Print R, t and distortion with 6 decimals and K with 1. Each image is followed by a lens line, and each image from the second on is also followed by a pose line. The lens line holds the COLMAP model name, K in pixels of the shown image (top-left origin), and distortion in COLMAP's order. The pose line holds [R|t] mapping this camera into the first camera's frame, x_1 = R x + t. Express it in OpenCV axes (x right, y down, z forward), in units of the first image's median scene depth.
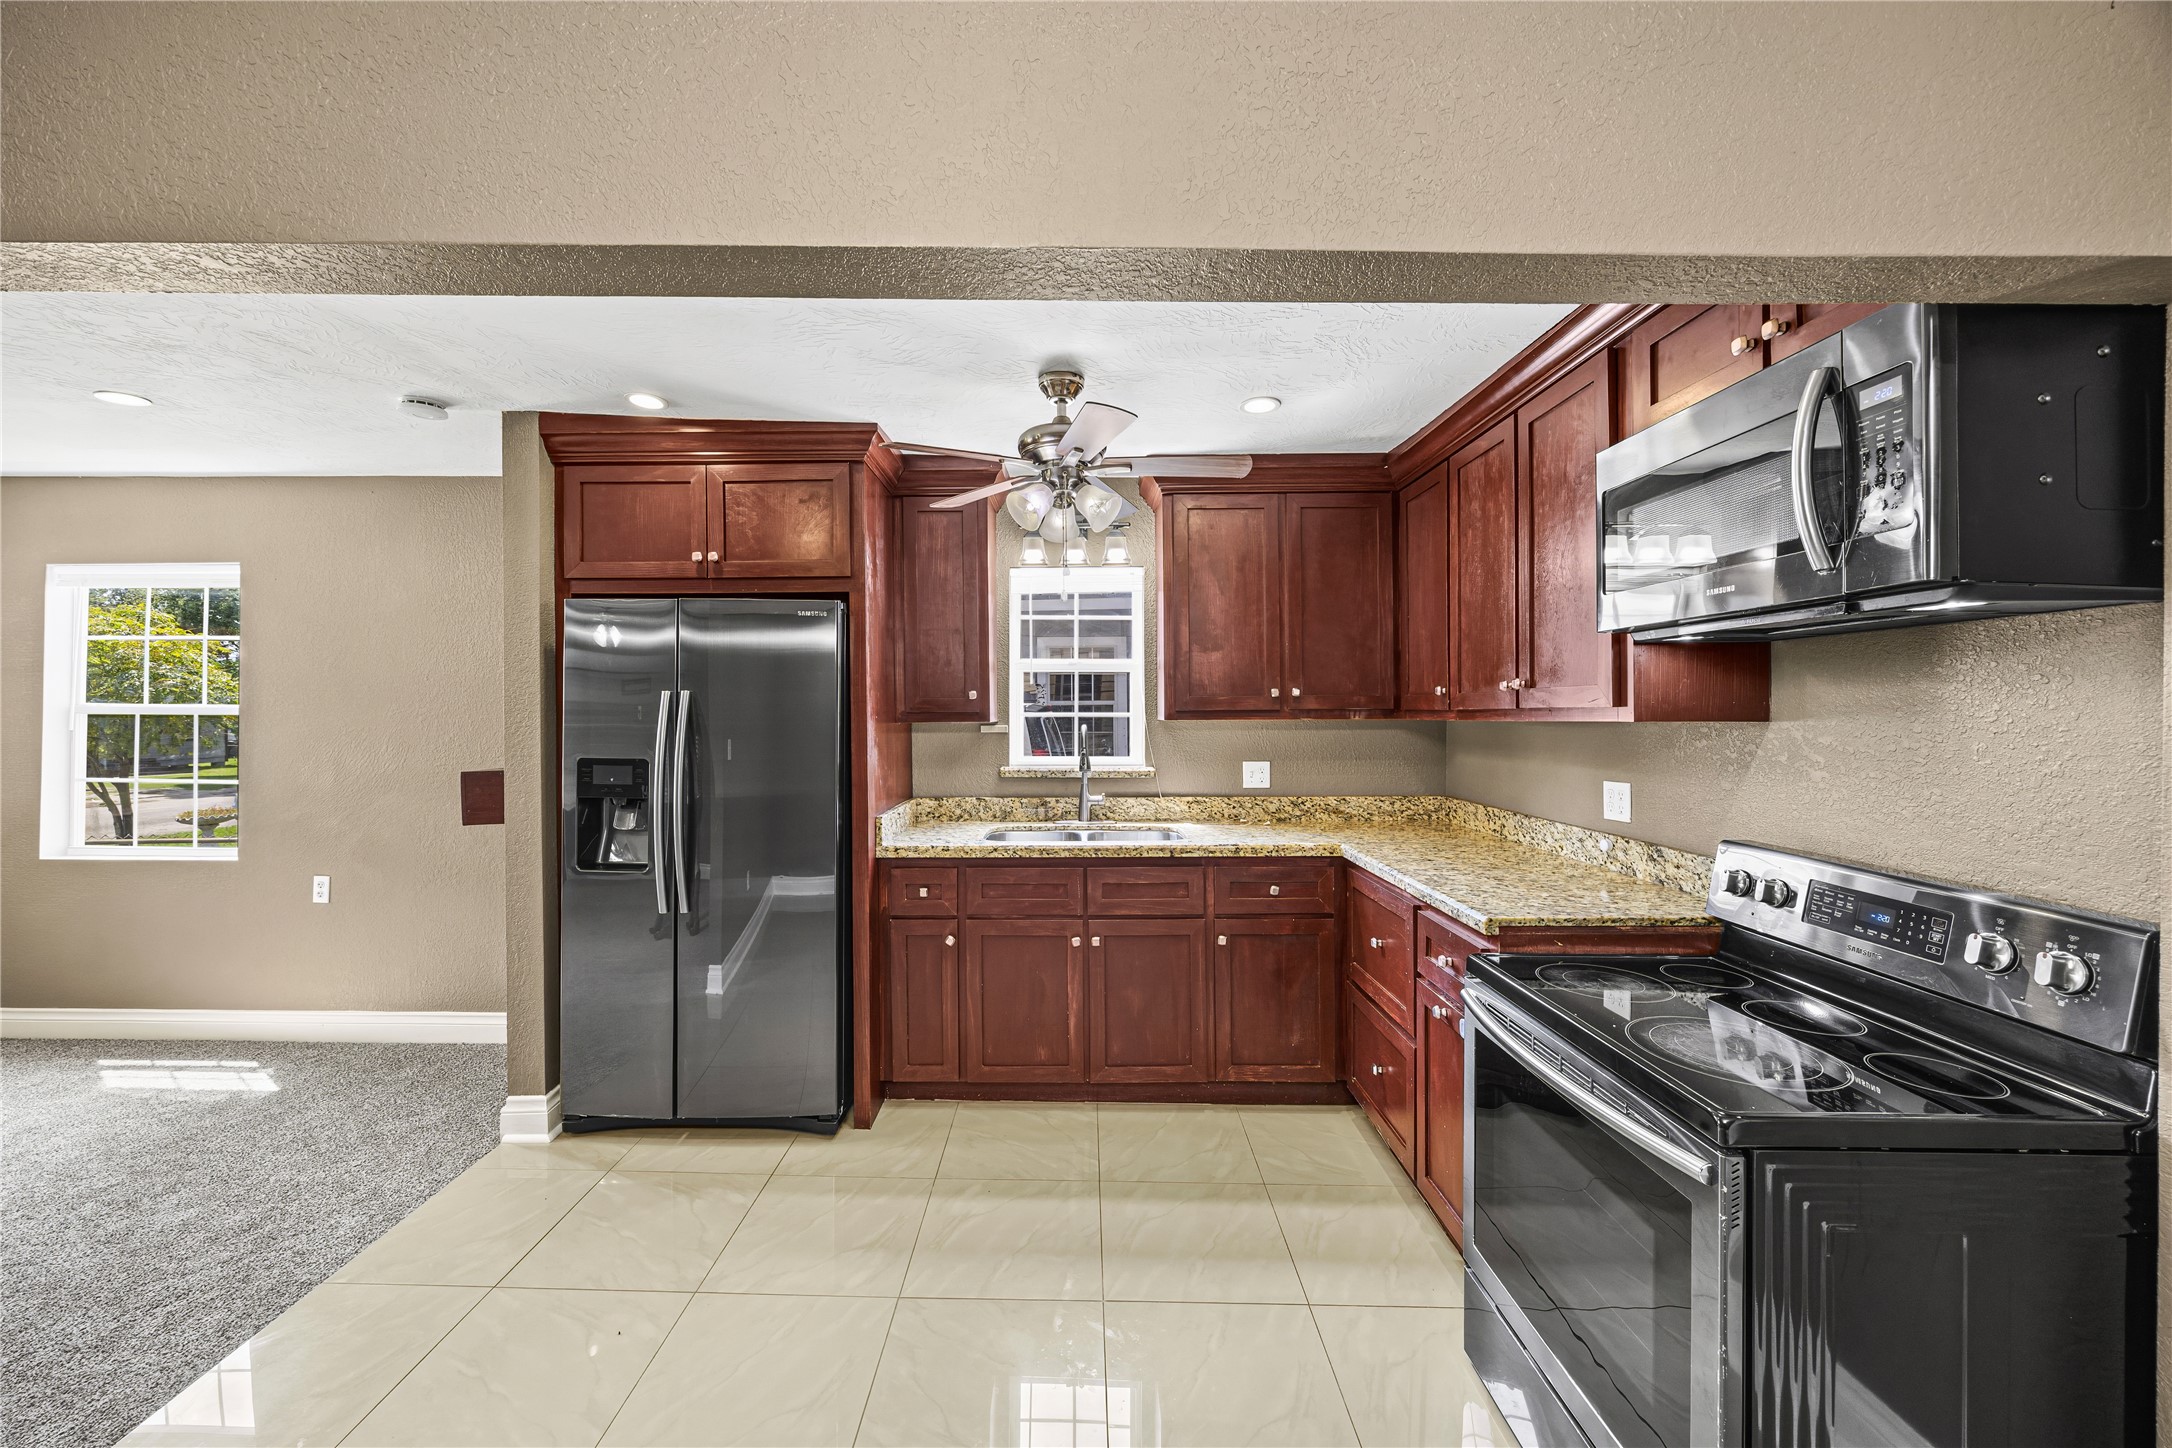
lens RADIAL K [[837.9, 0, 1067.4], [0, 837.9, 705.4], [0, 0, 1]] dist [-0.001295, 0.000020]
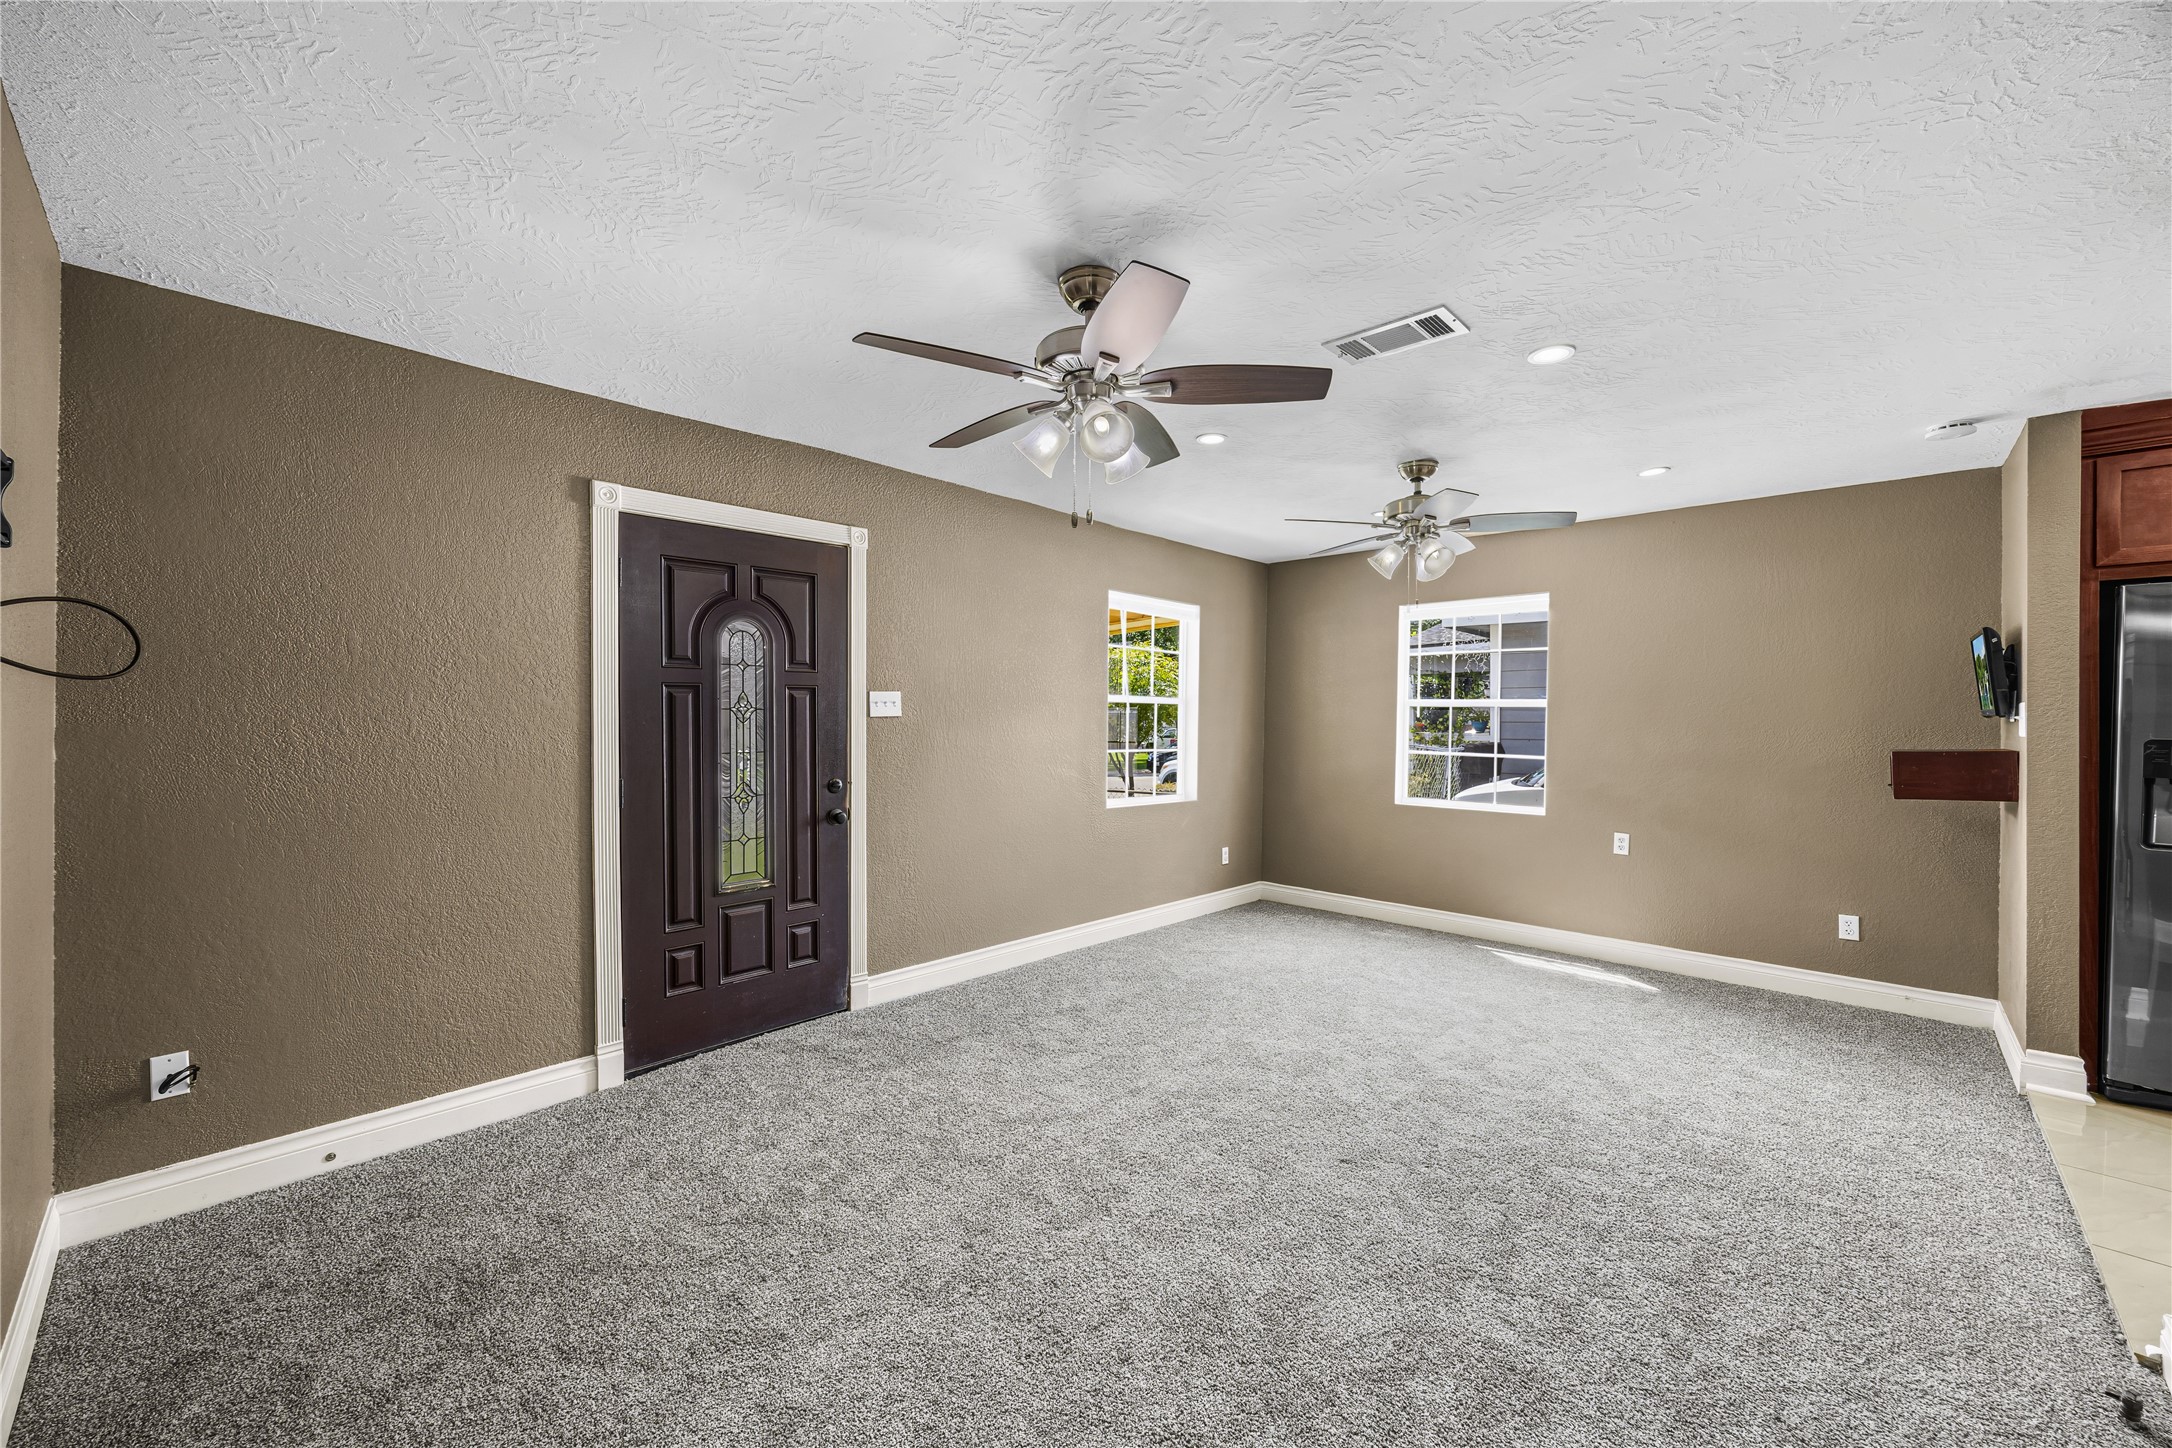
lens RADIAL K [[835.8, 0, 1087.9], [0, 835.8, 734.0], [0, 0, 1]] dist [-0.000160, -0.000133]
pose [[0.734682, 0.022129, -0.678051, -0.783925], [-0.007773, 0.999677, 0.024203, 0.036758], [0.678368, -0.012511, 0.734616, -0.589957]]
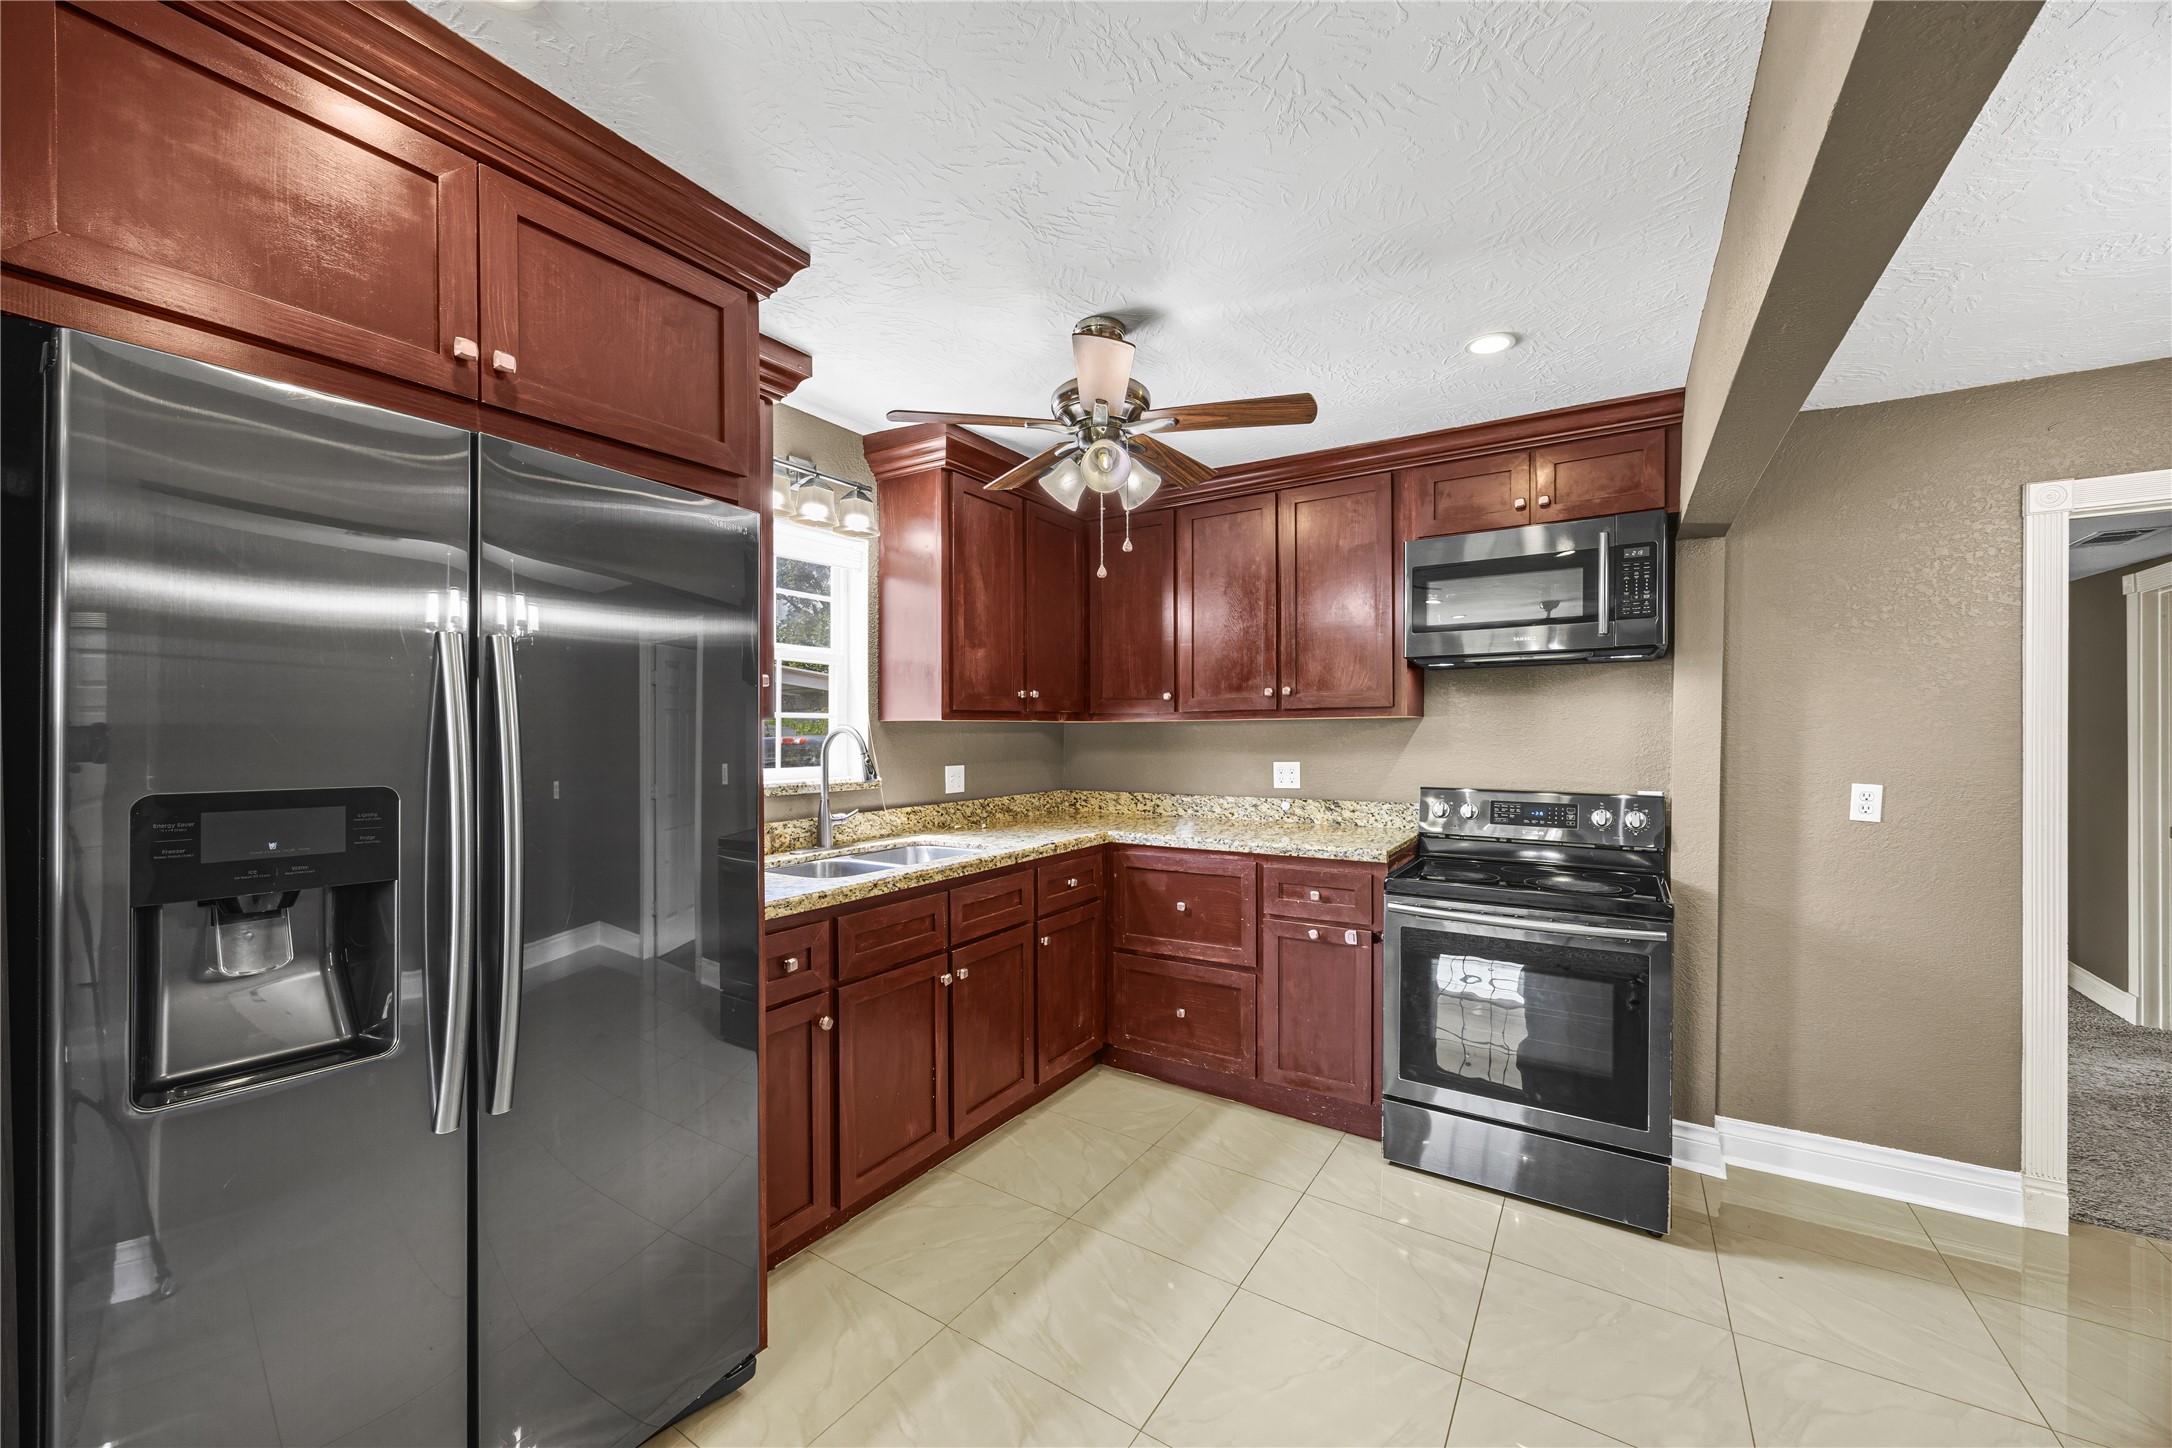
lens RADIAL K [[835.8, 0, 1087.9], [0, 835.8, 734.0], [0, 0, 1]] dist [-0.000160, -0.000133]
pose [[0.521266, -0.001498, 0.853393, -0.627512], [-0.003670, 0.999985, 0.003997, 0.031603], [-0.853387, -0.005215, 0.521252, 0.440889]]
